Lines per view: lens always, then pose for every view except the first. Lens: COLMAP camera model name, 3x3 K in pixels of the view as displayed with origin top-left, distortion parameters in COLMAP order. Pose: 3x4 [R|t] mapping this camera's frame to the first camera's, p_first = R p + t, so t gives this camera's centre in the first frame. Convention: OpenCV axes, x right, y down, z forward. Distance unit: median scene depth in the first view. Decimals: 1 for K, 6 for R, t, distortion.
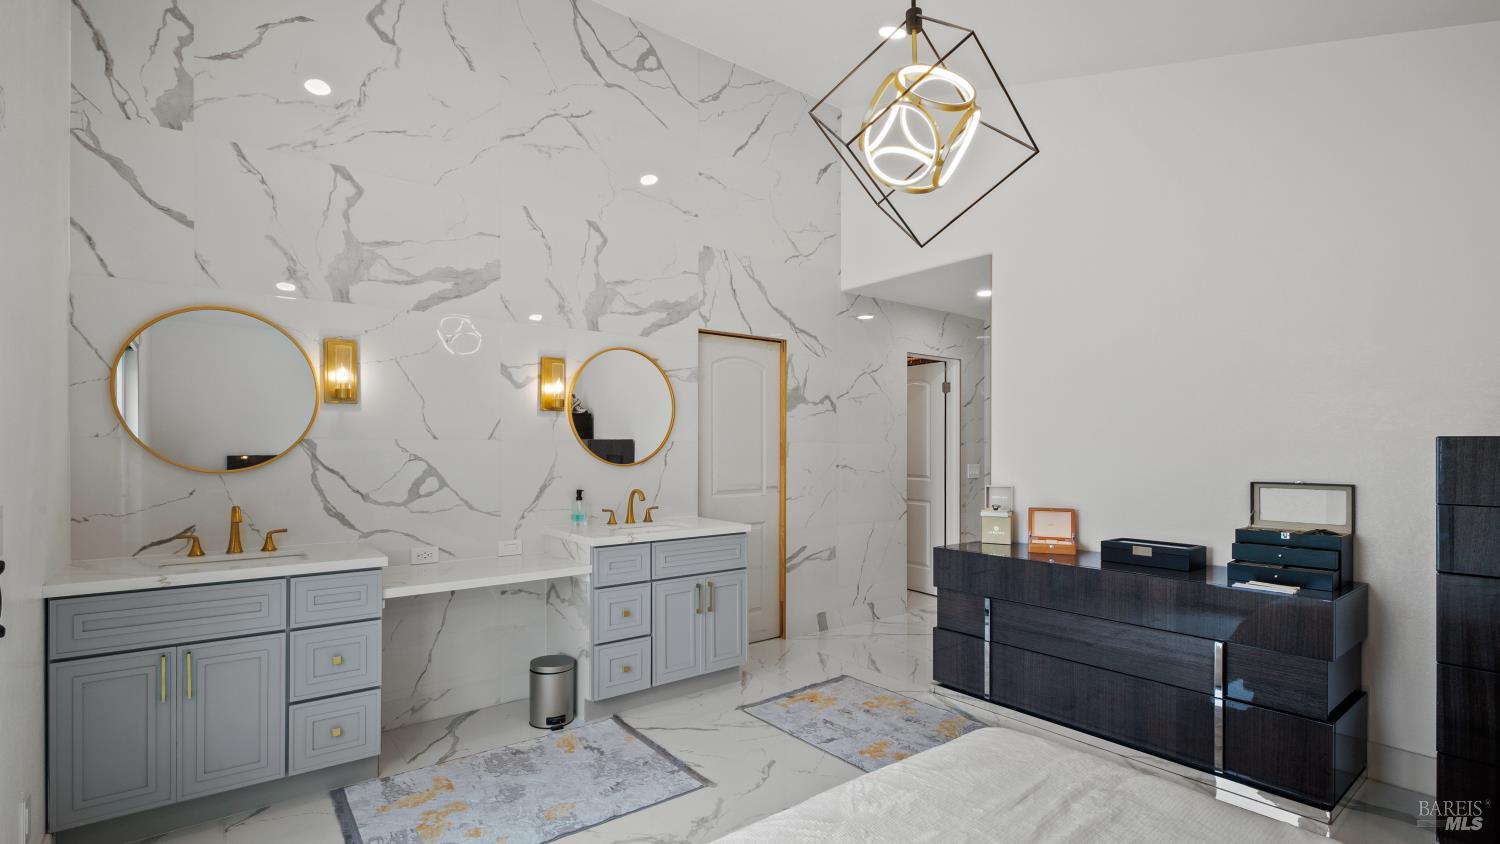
lens RADIAL K [[683.1, 0, 726.2], [0, 683.1, 444.7], [0, 0, 1]] dist [0.001666, -0.000224]
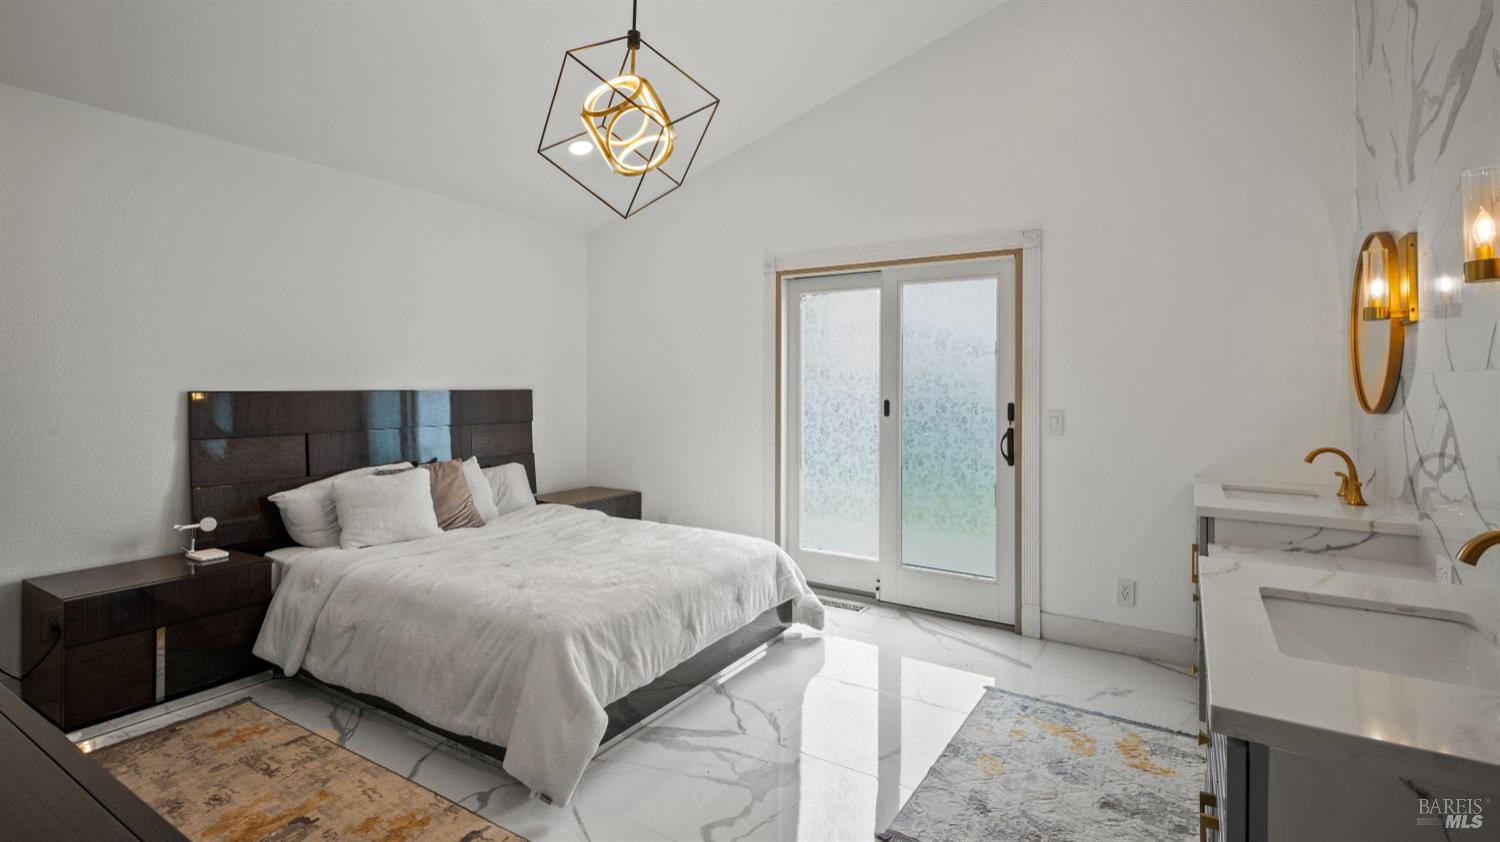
lens RADIAL K [[689.6, 0, 750.5], [0, 689.6, 374.1], [0, 0, 1]] dist [0.001026, -0.000472]
pose [[-0.934402, -0.010554, -0.356063, 0.282216], [-0.003563, 0.999788, -0.020284, 0.006514], [0.356202, -0.017685, -0.934242, 1.205826]]
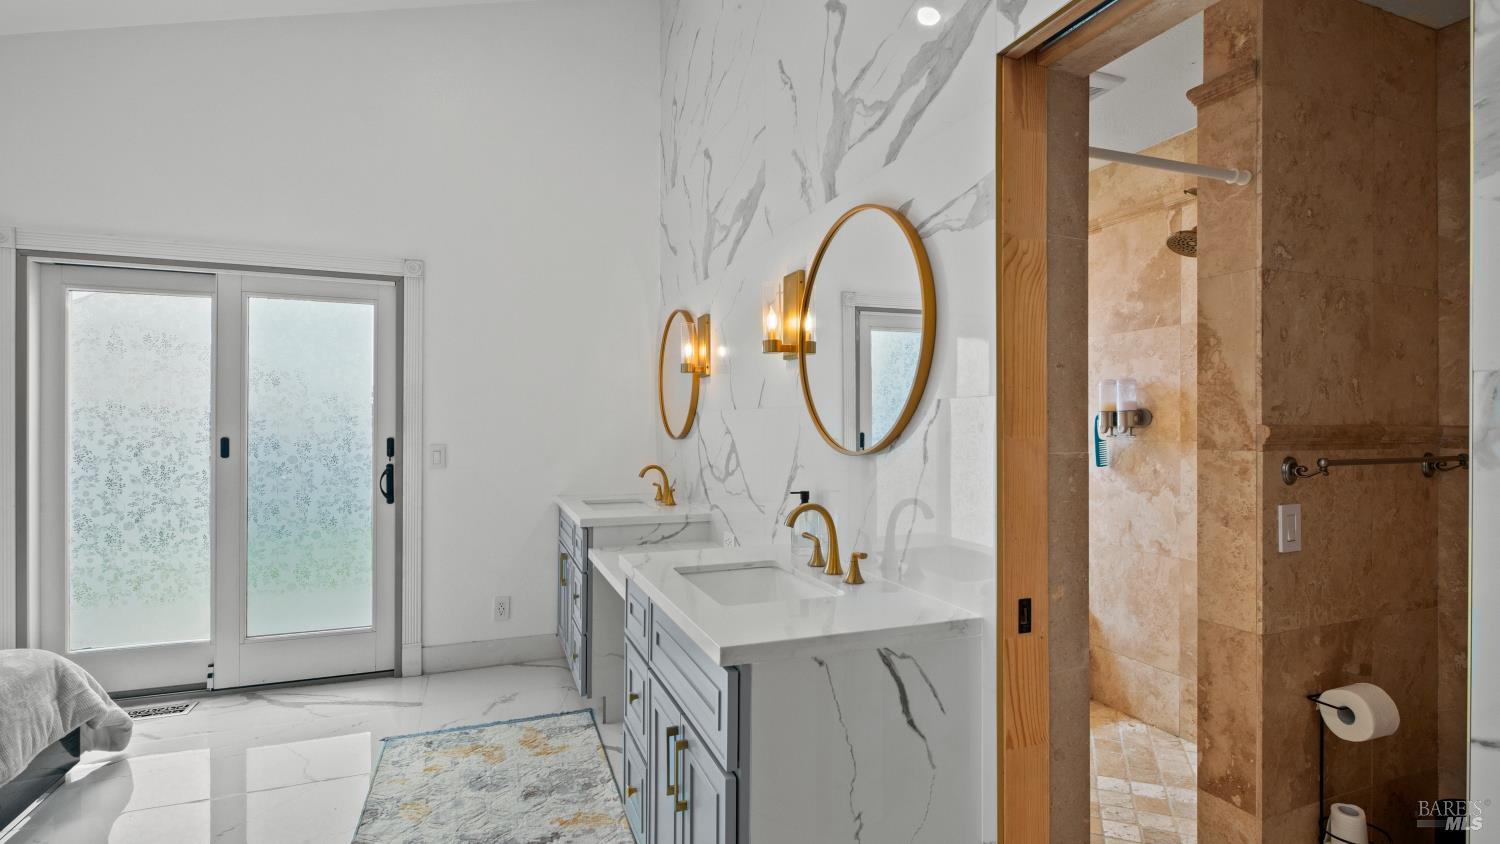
lens RADIAL K [[692.0, 0, 750.0], [0, 692.0, 422.0], [0, 0, 1]] dist [0.000208, -0.001068]
pose [[-0.264663, -0.002468, -0.964338, 0.364015], [0.003216, 0.999989, -0.003442, 0.009454], [0.964336, -0.004012, -0.264652, 1.136110]]
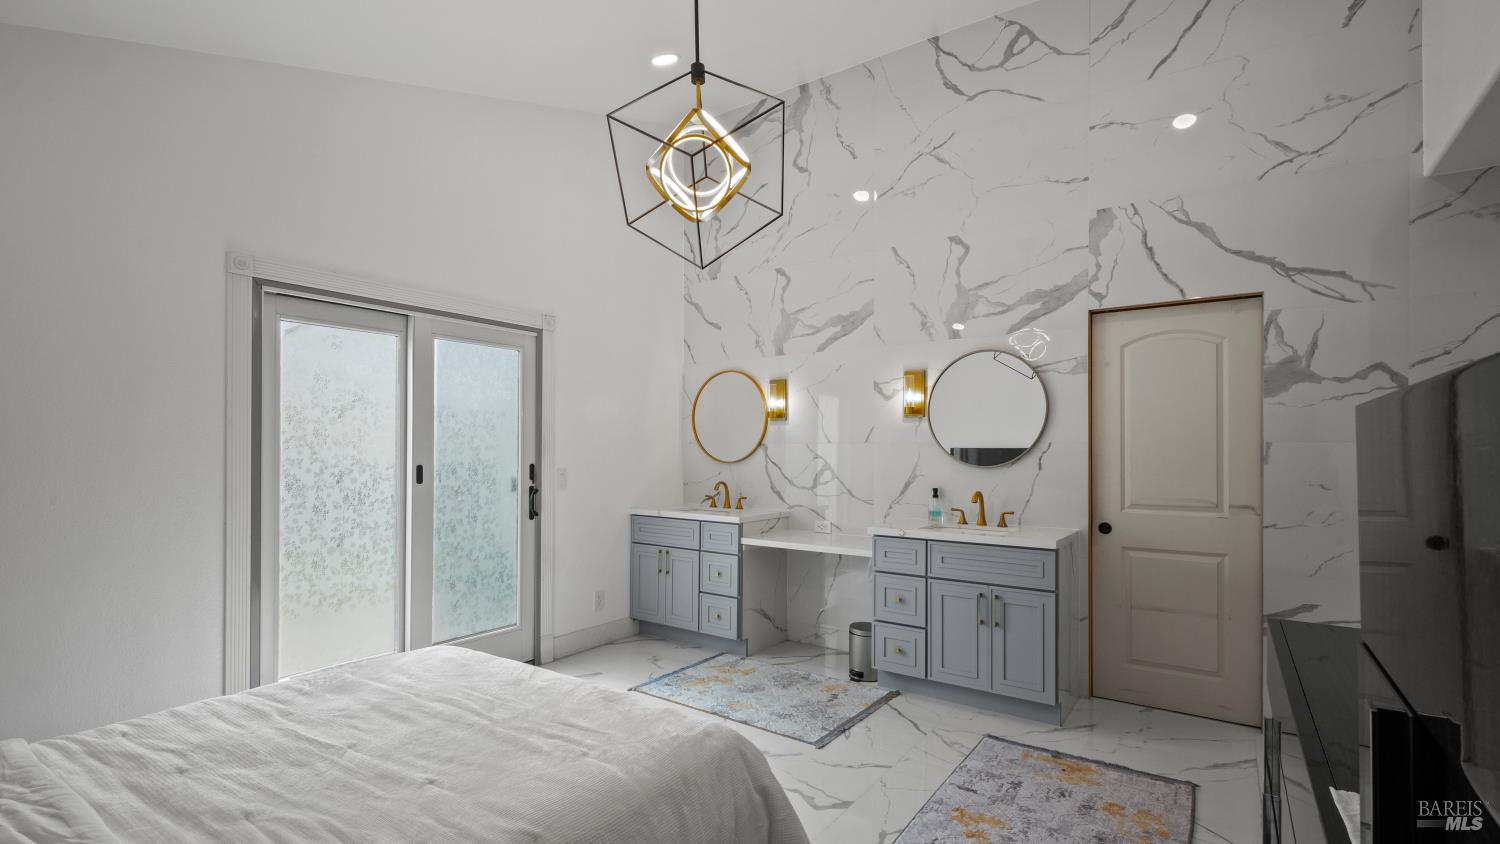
lens RADIAL K [[674.4, 0, 745.4], [0, 674.4, 436.3], [0, 0, 1]] dist [0.019947, -0.013333]
pose [[0.299523, -0.016551, -0.953946, 0.741707], [0.001566, 0.999857, -0.016856, 0.001209], [0.954088, 0.003555, 0.299506, 0.395575]]
